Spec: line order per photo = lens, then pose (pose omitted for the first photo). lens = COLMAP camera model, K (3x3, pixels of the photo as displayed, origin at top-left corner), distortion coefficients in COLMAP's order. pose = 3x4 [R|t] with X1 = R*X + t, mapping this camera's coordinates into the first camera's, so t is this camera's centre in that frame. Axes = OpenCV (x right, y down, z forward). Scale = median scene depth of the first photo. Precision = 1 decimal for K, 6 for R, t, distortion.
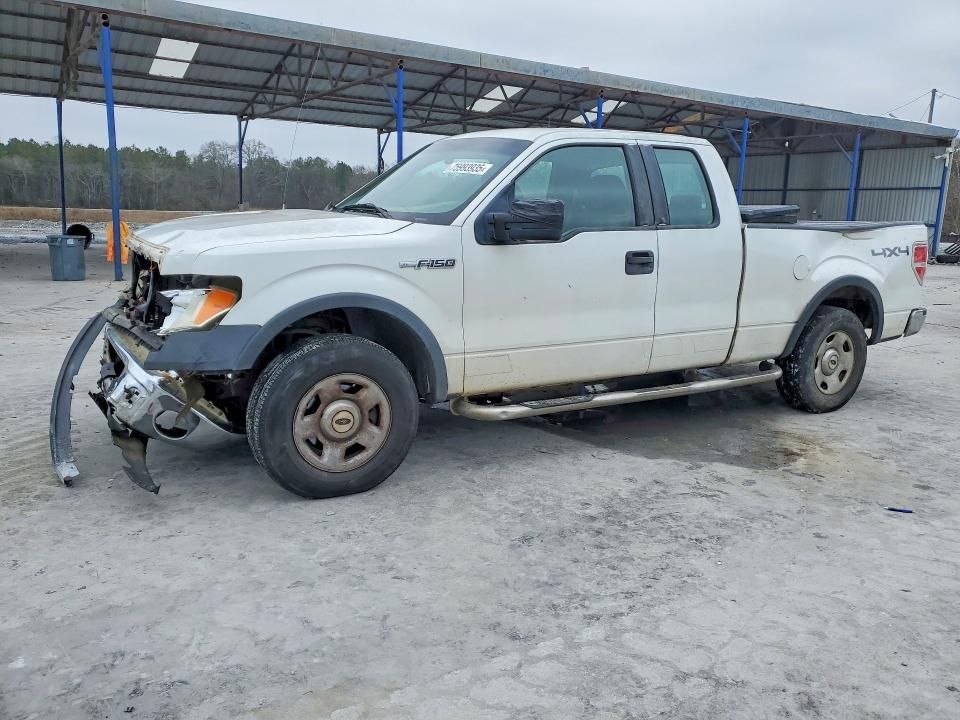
lens RADIAL K [[763.6, 0, 469.4], [0, 763.6, 357.7], [0, 0, 1]] dist [0.008431, -0.002051]
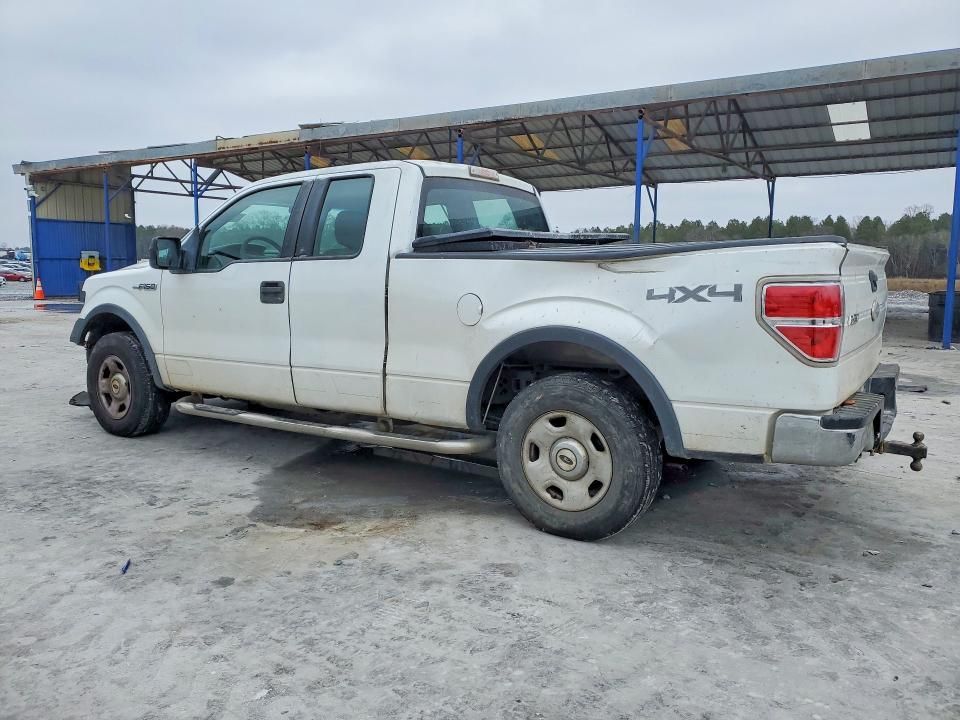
lens RADIAL K [[765.7, 0, 498.0], [0, 765.7, 360.7], [0, 0, 1]] dist [0.015692, 0.007676]
pose [[0.425577, 0.081623, -0.901233, 1.322431], [-0.165646, 0.986123, 0.011091, -0.096481], [0.889632, 0.144566, 0.433192, 0.844946]]
